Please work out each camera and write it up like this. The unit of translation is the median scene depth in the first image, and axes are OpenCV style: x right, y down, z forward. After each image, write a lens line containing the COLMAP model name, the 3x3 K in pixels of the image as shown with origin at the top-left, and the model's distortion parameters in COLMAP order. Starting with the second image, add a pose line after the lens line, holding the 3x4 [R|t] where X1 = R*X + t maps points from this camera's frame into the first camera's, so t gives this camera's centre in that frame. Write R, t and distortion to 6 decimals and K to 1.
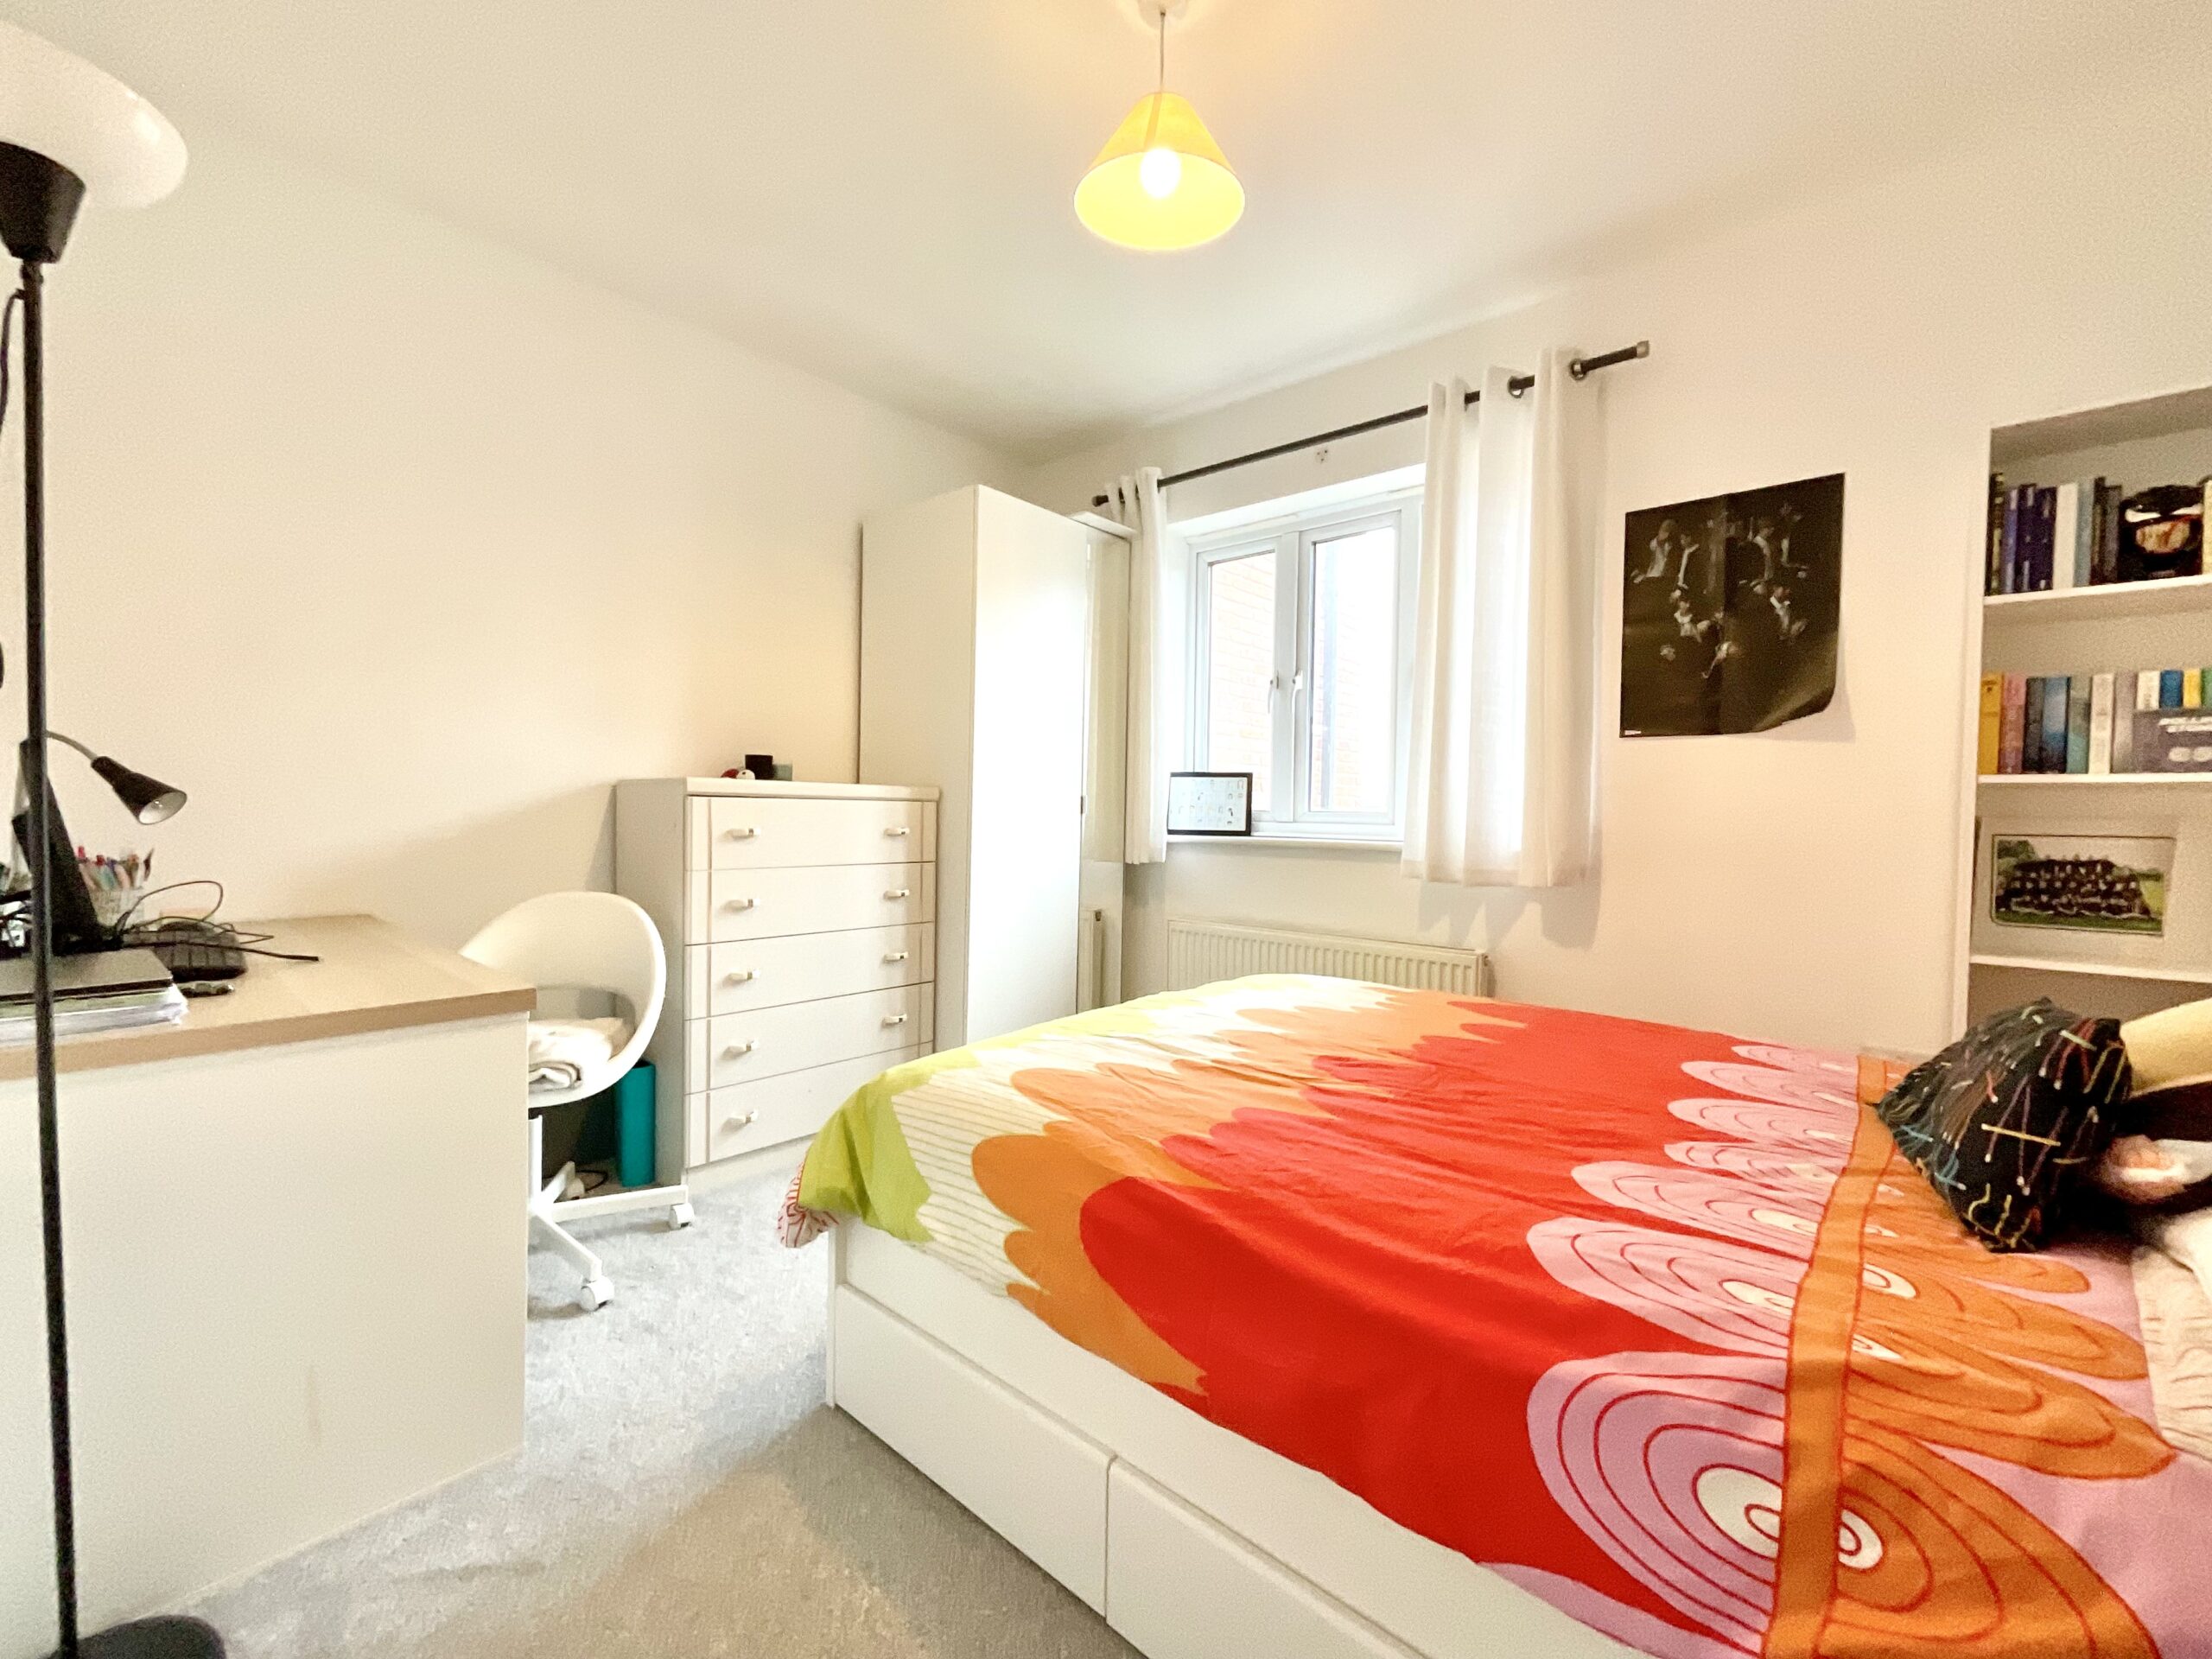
lens RADIAL K [[898.0, 0, 1117.7], [0, 898.0, 837.9], [0, 0, 1]] dist [-0.001426, -0.001202]
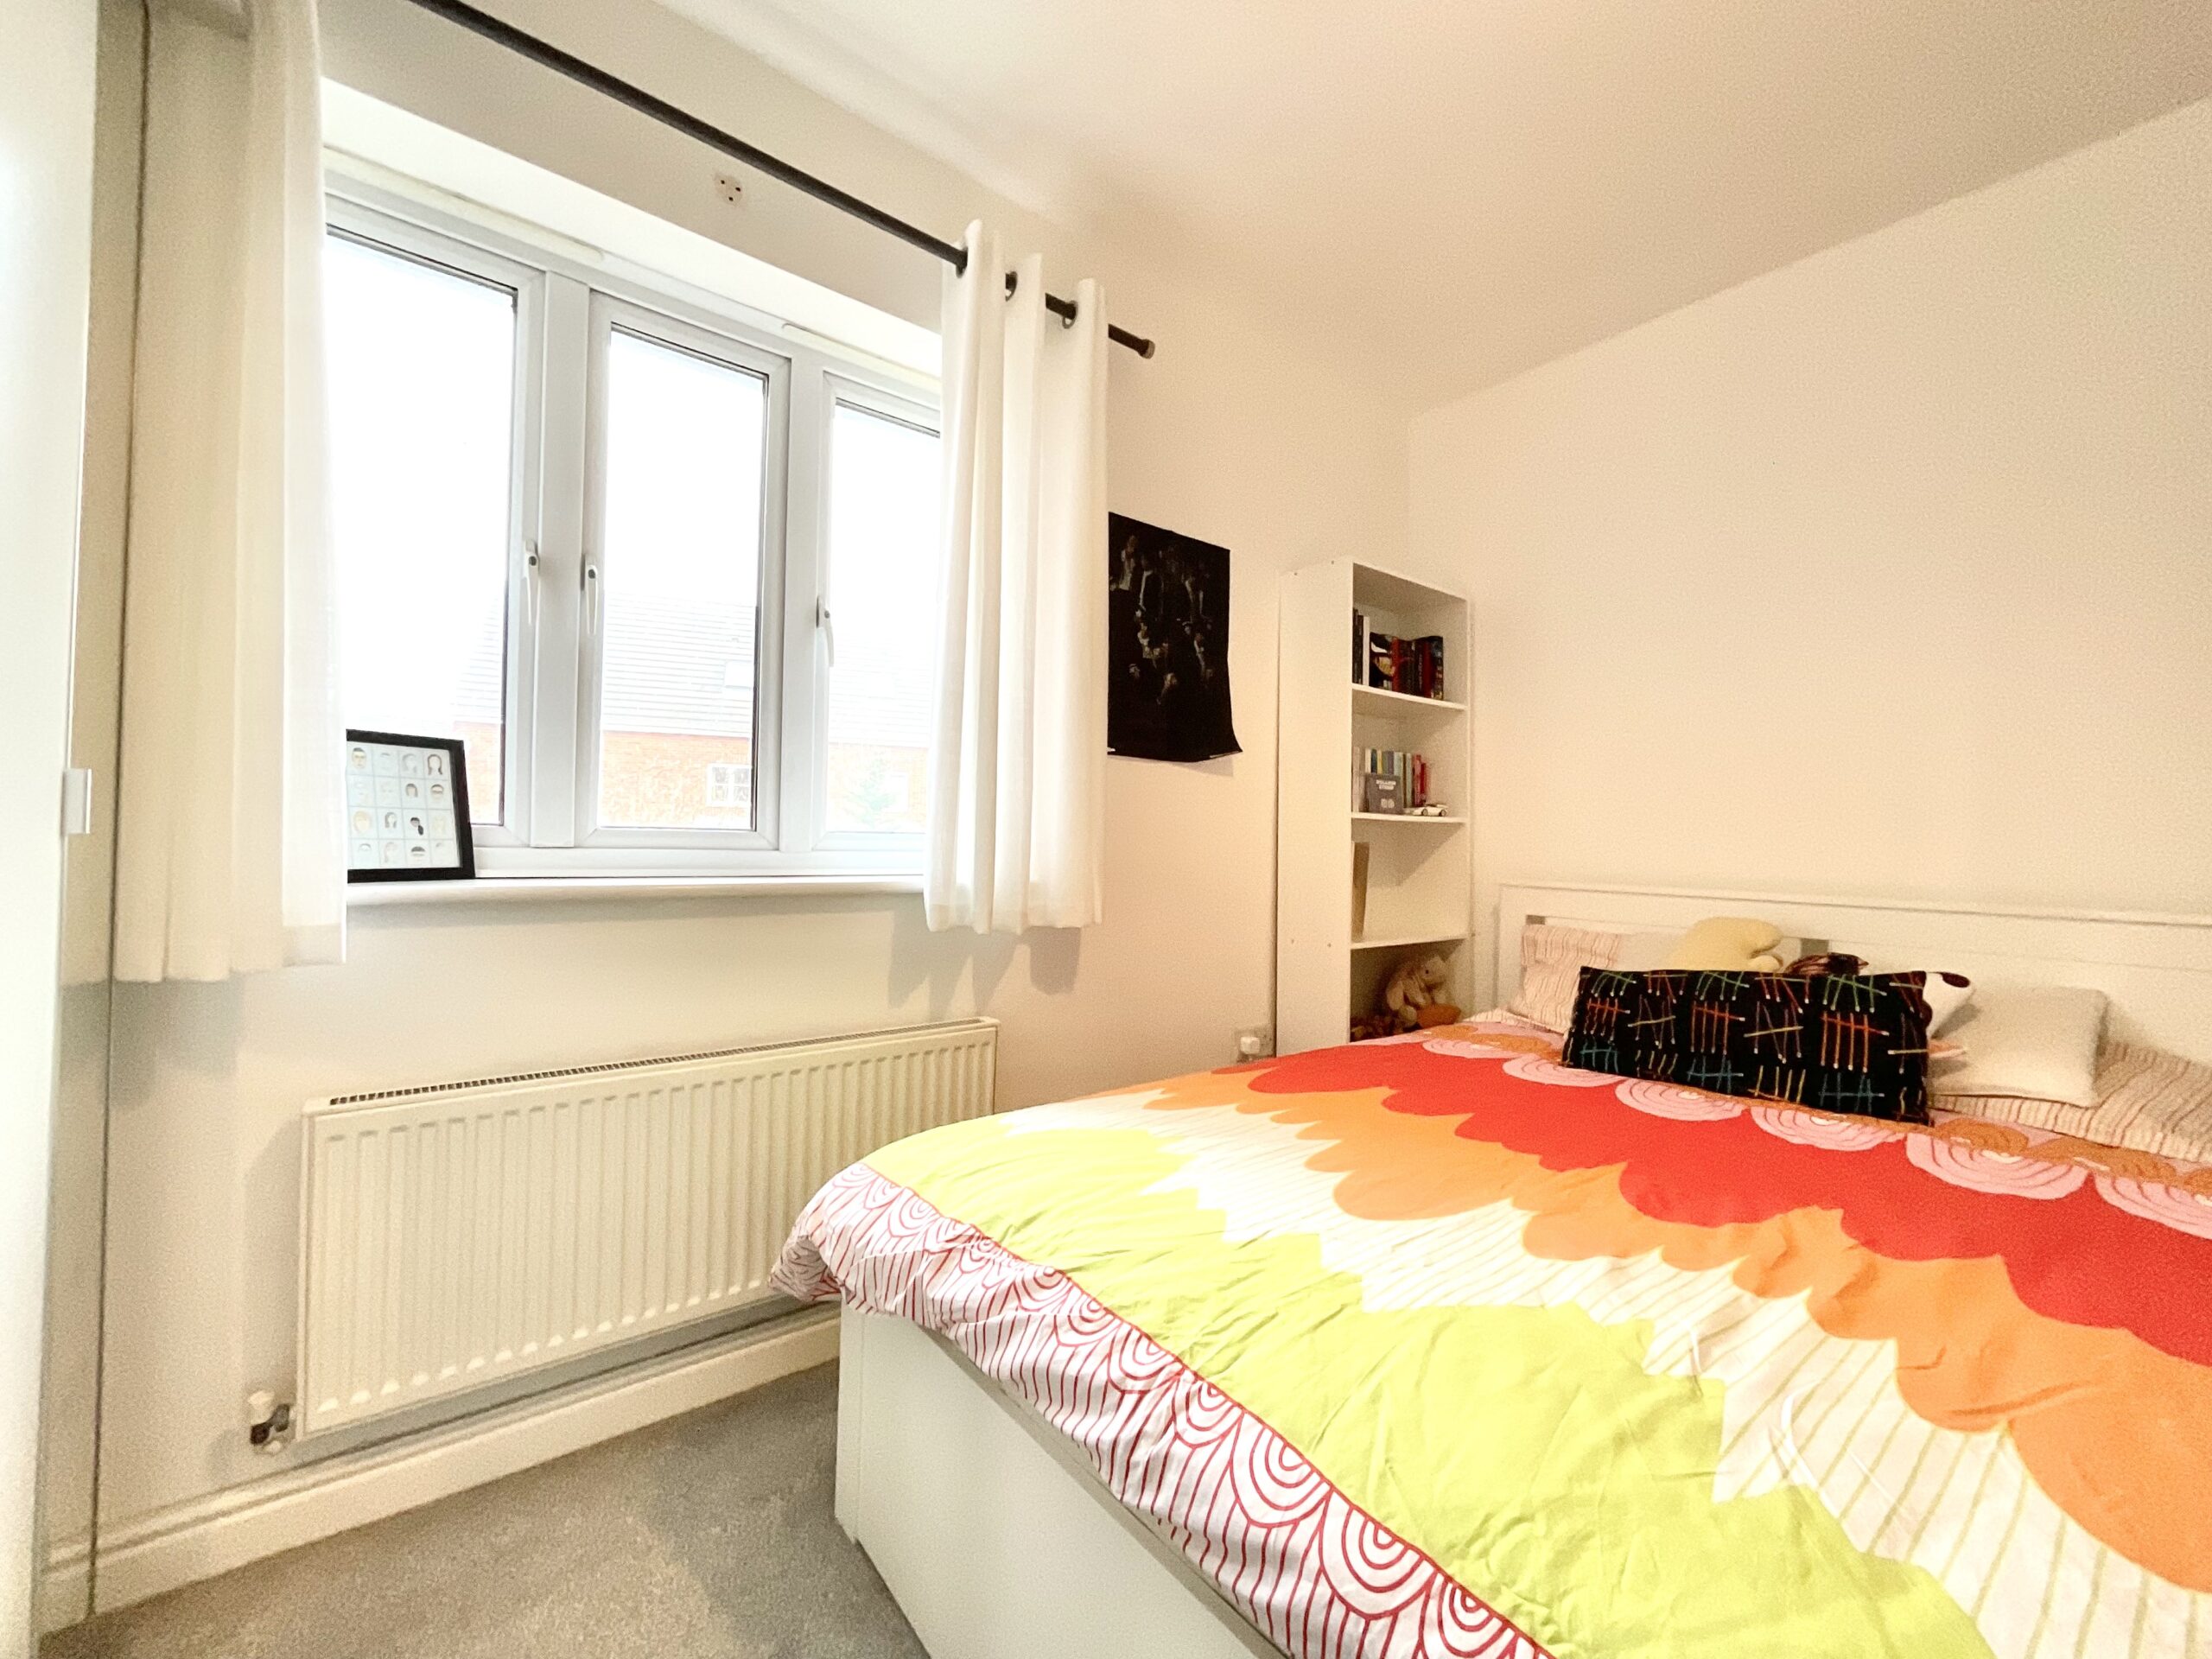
lens RADIAL K [[898.0, 0, 1113.8], [0, 898.0, 825.1], [0, 0, 1]] dist [-0.001426, -0.001202]
pose [[0.190041, 0.011014, 0.981714, -0.343840], [0.011249, 0.999847, -0.013395, -0.027894], [-0.981712, 0.013589, 0.189888, 0.843723]]
